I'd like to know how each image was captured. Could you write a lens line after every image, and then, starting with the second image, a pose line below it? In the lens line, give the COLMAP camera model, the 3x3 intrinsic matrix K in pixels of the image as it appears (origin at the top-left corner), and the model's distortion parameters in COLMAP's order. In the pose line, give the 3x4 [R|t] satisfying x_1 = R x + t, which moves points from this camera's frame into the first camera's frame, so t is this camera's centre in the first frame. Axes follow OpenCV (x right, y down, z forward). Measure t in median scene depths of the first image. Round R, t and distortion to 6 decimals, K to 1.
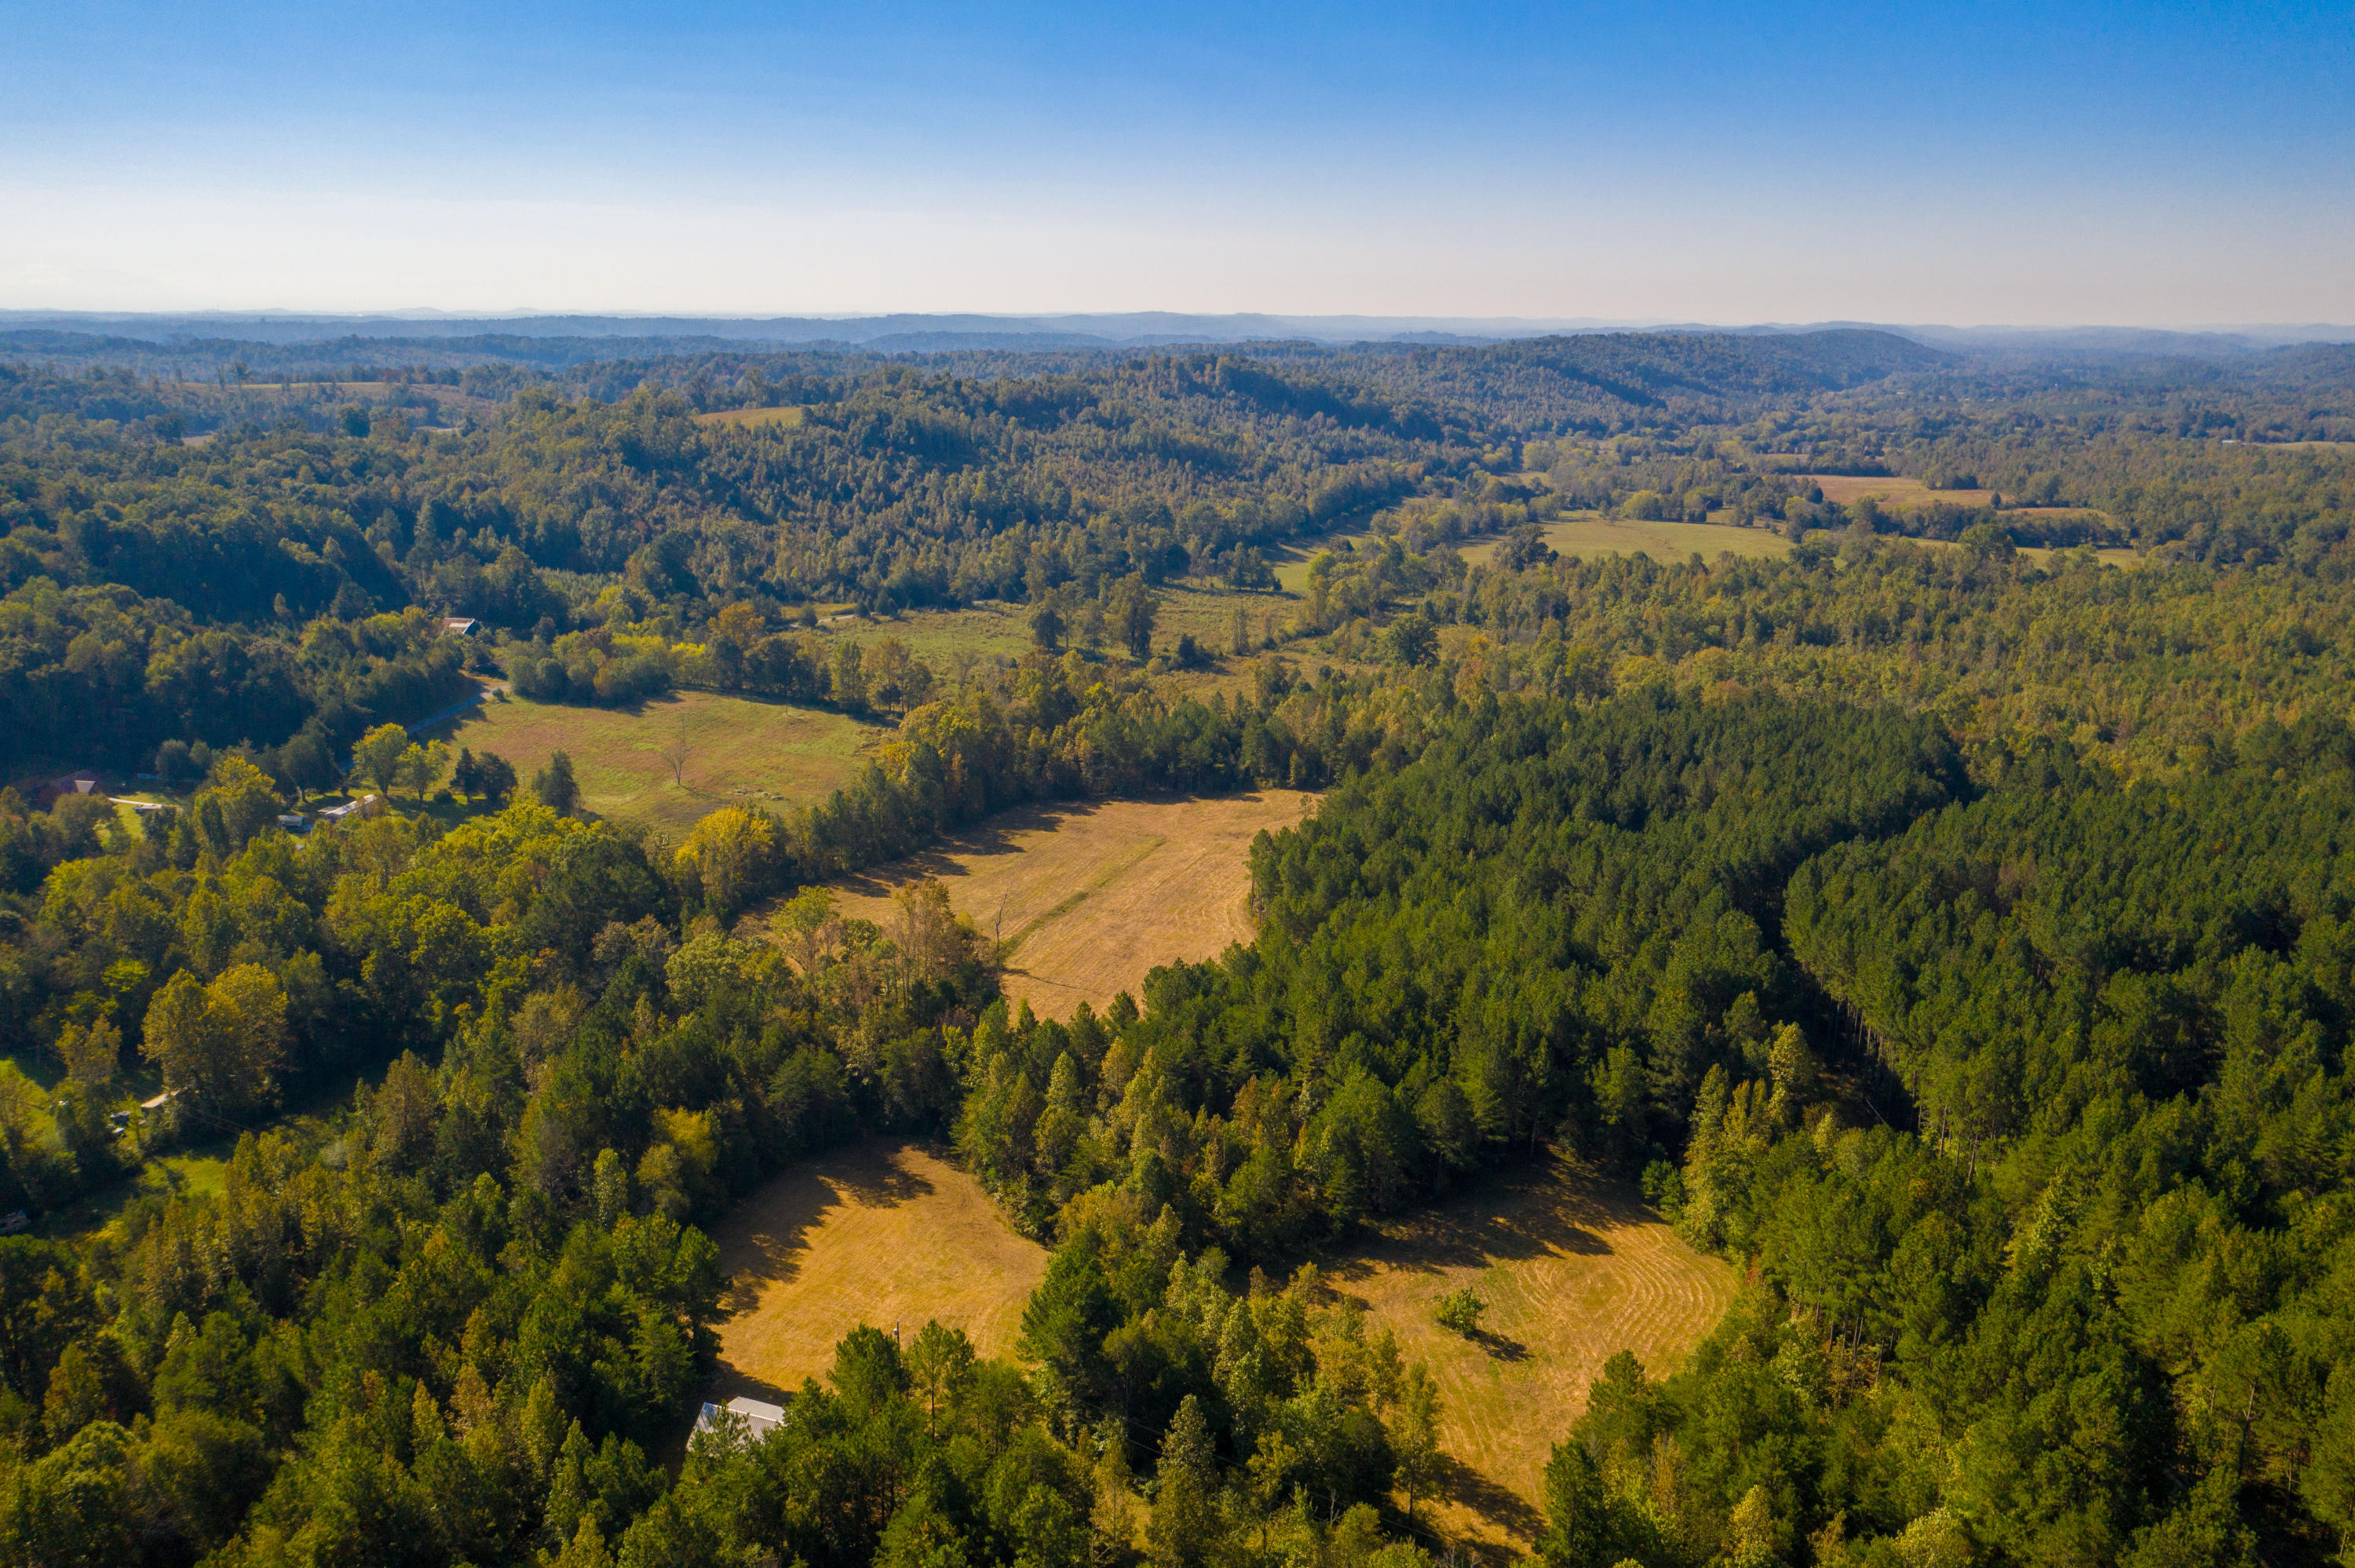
lens RADIAL K [[1839.4, 0, 1154.6], [0, 1839.4, 744.6], [0, 0, 1]] dist [-0.018603, 0.006285]
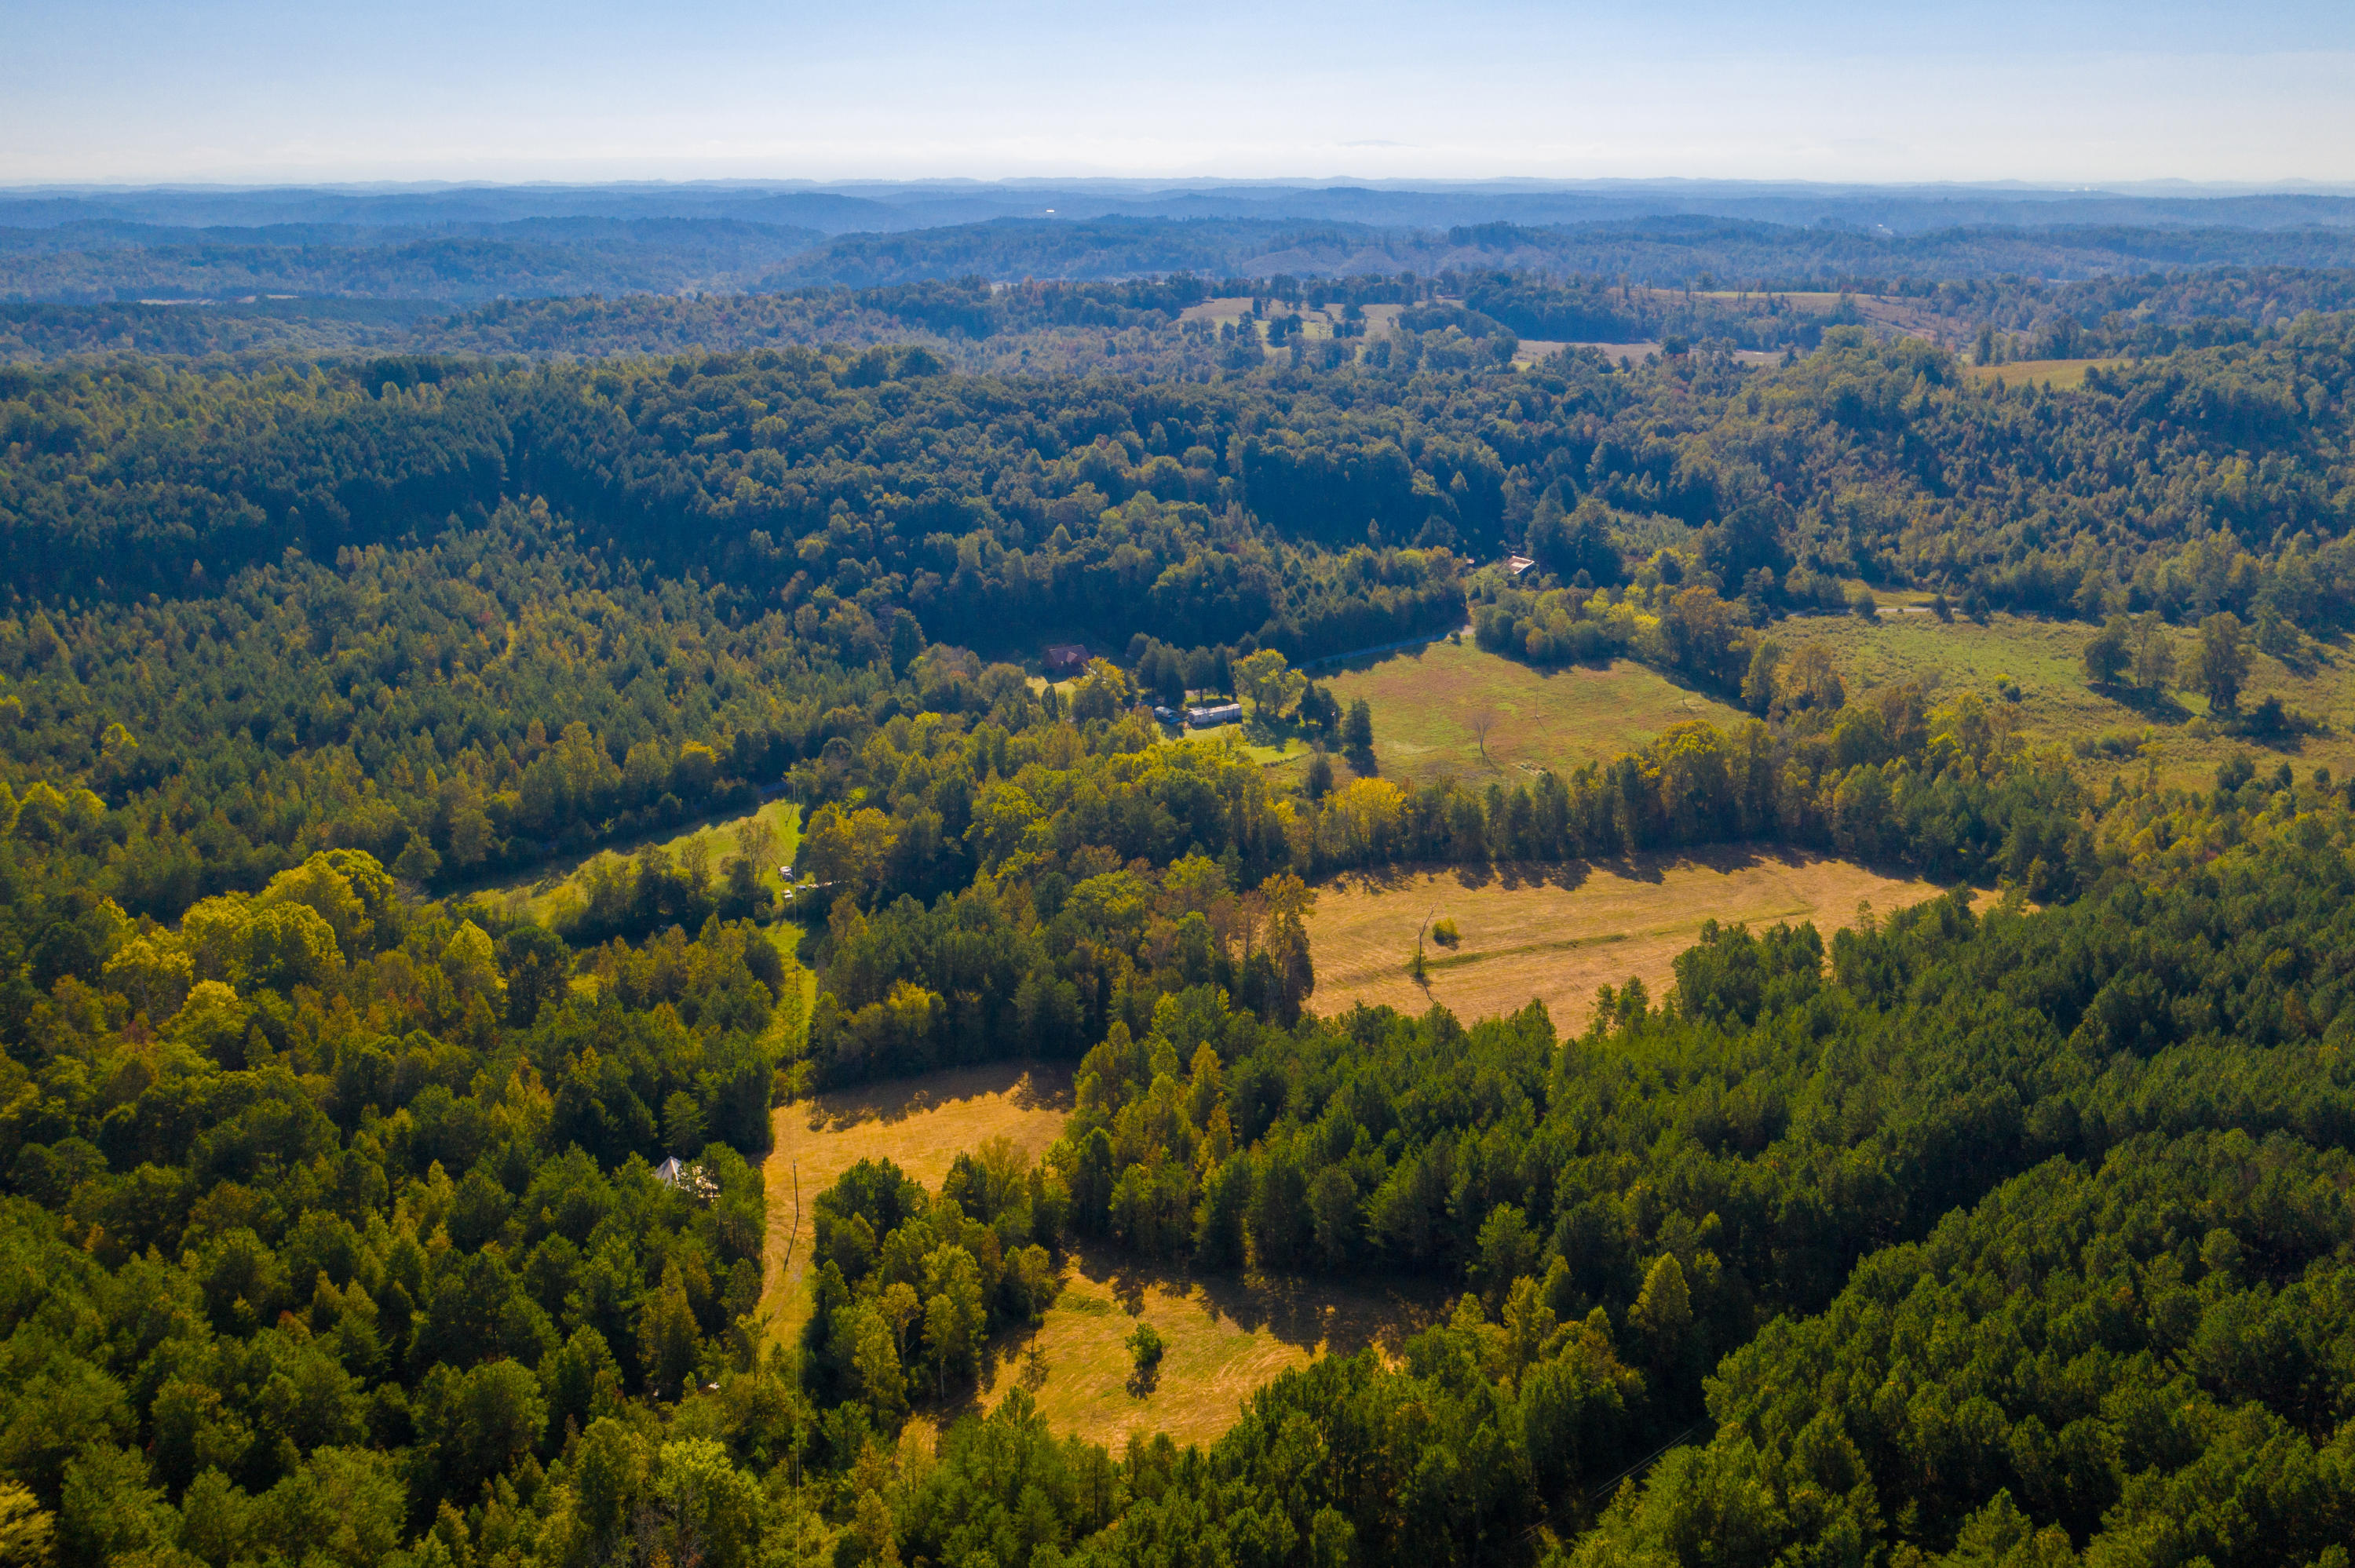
lens RADIAL K [[1889.2, 0, 1177.5], [0, 1889.2, 784.0], [0, 0, 1]] dist [-0.013599, 0.009496]
pose [[0.677617, 0.217256, -0.702592, 0.437680], [-0.164444, 0.975939, 0.143182, -0.093573], [0.716794, 0.018515, 0.697040, 0.093102]]
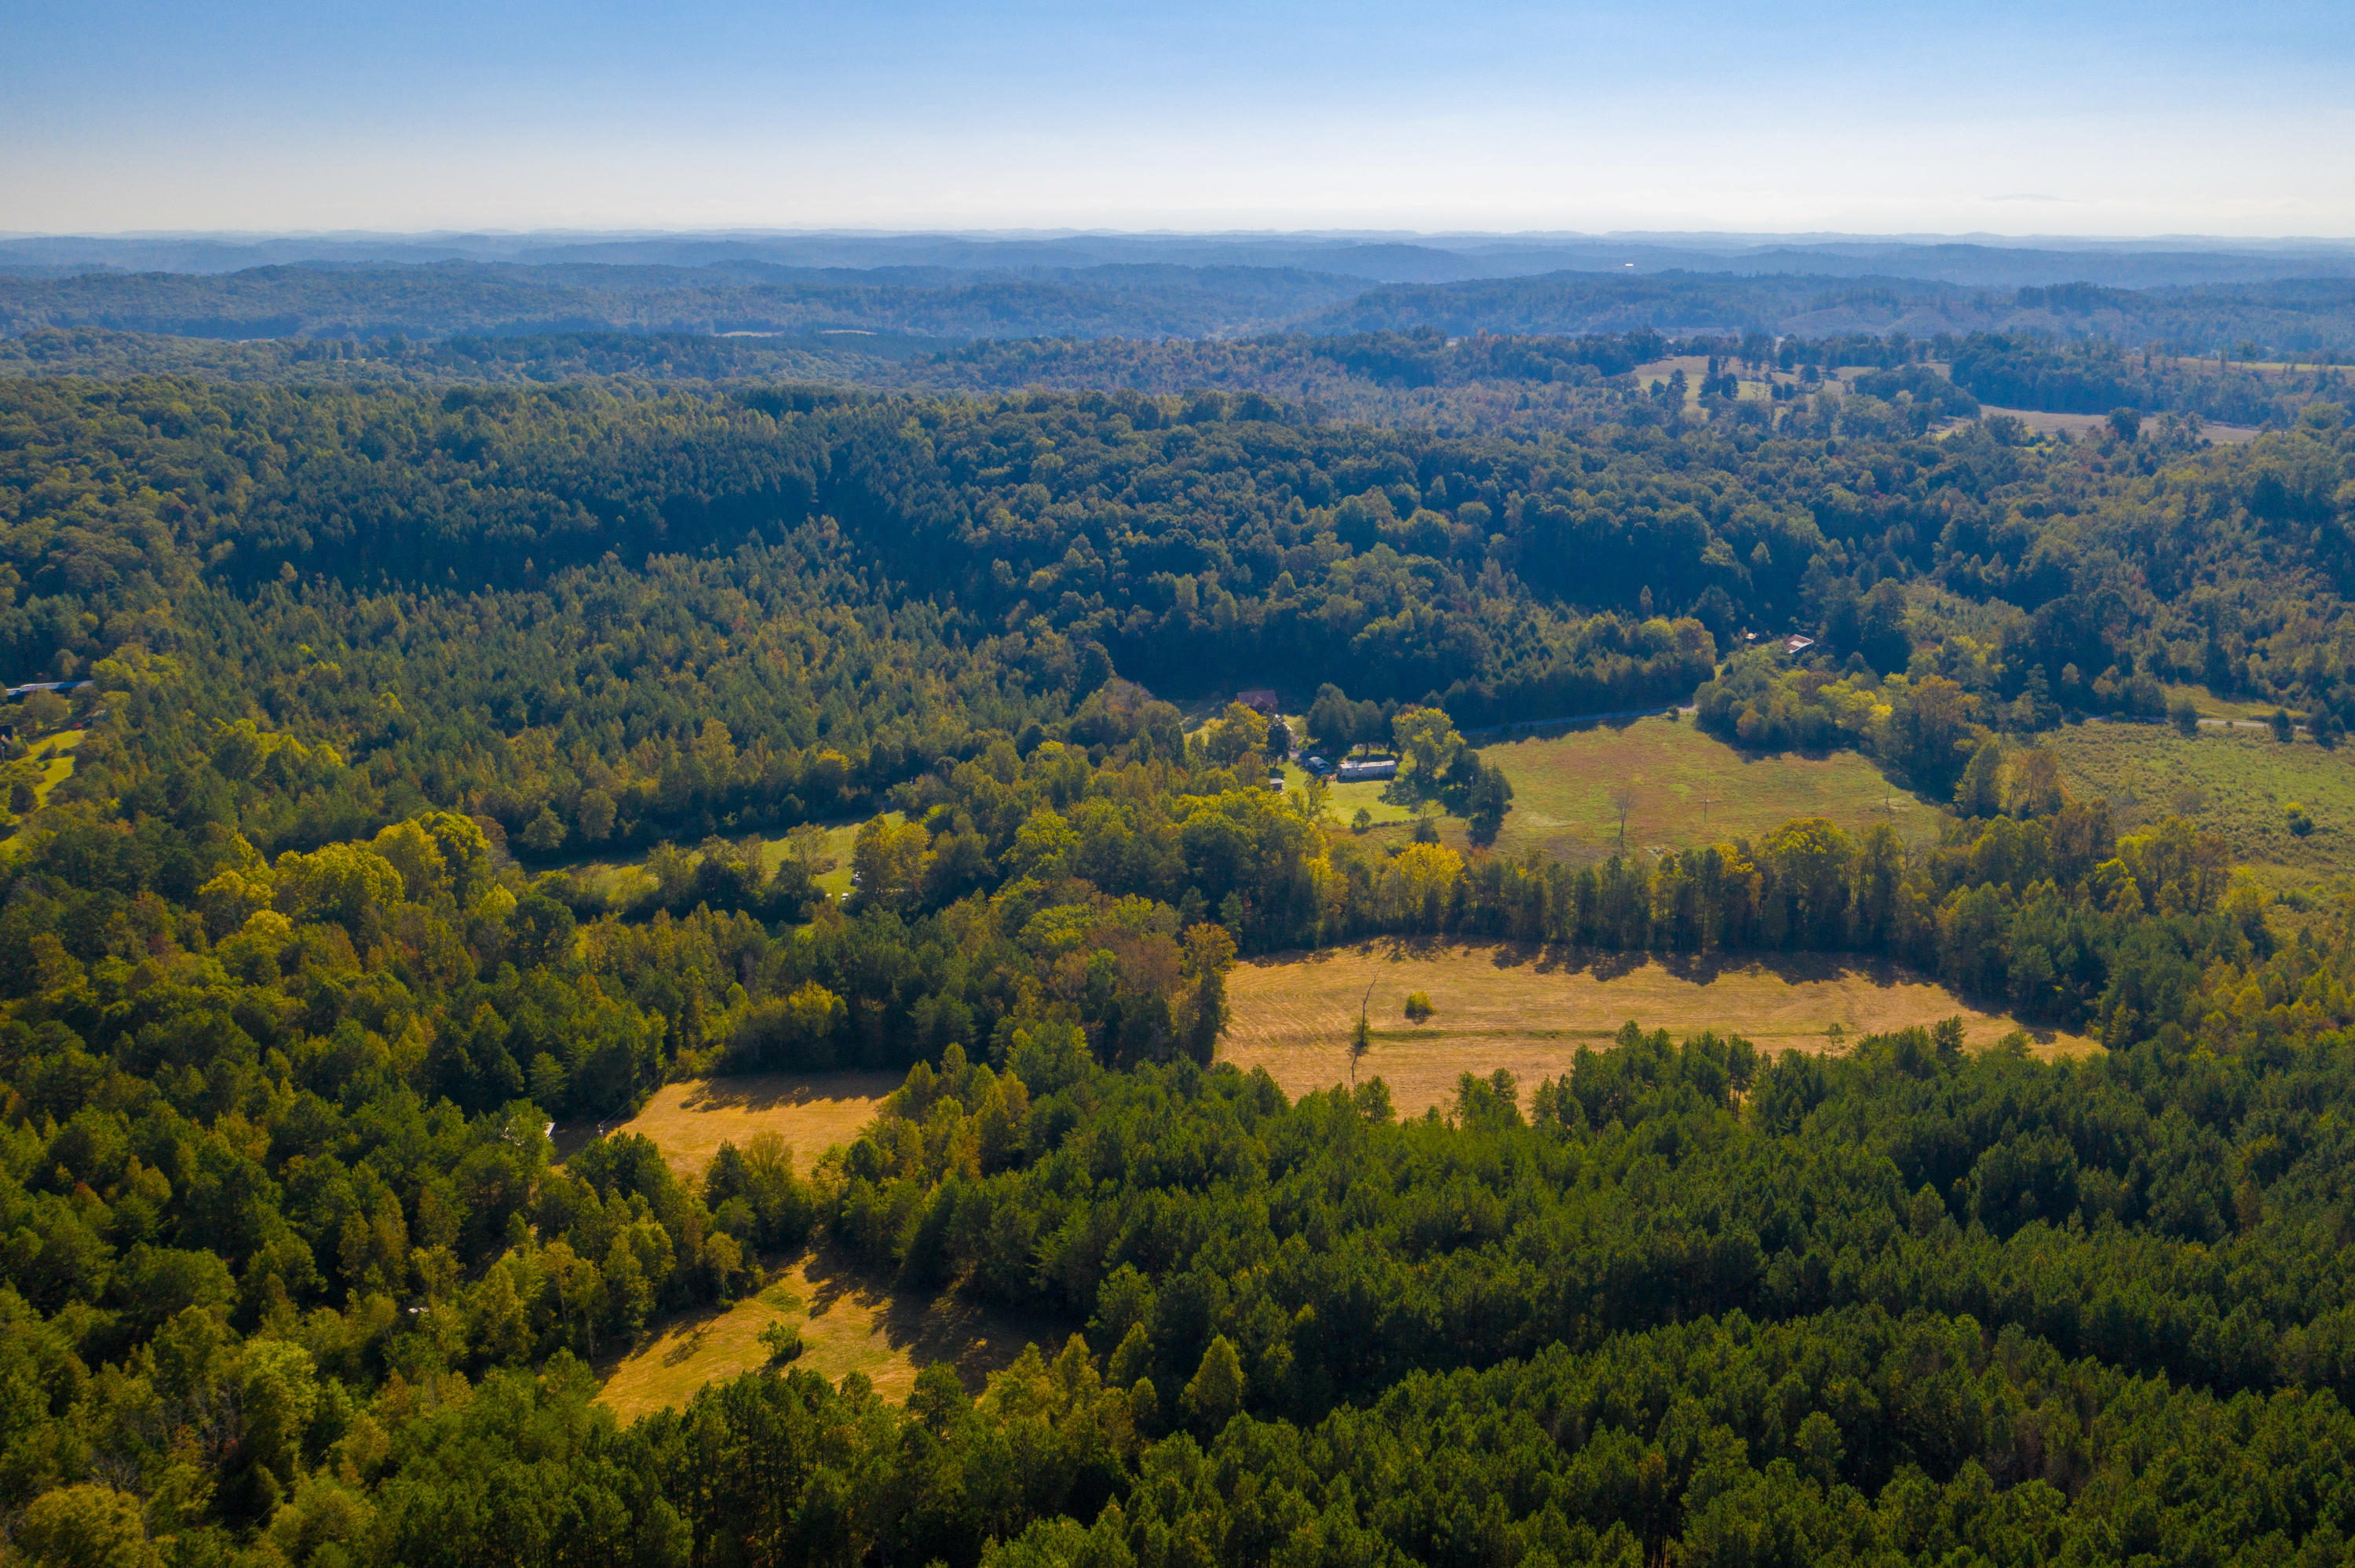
lens RADIAL K [[1889.2, 0, 1177.5], [0, 1889.2, 784.0], [0, 0, 1]] dist [-0.013599, 0.009496]
pose [[0.430896, 0.250007, -0.867079, 0.586734], [-0.210934, 0.962143, 0.172593, -0.141179], [0.877403, 0.108527, 0.467318, 0.292795]]
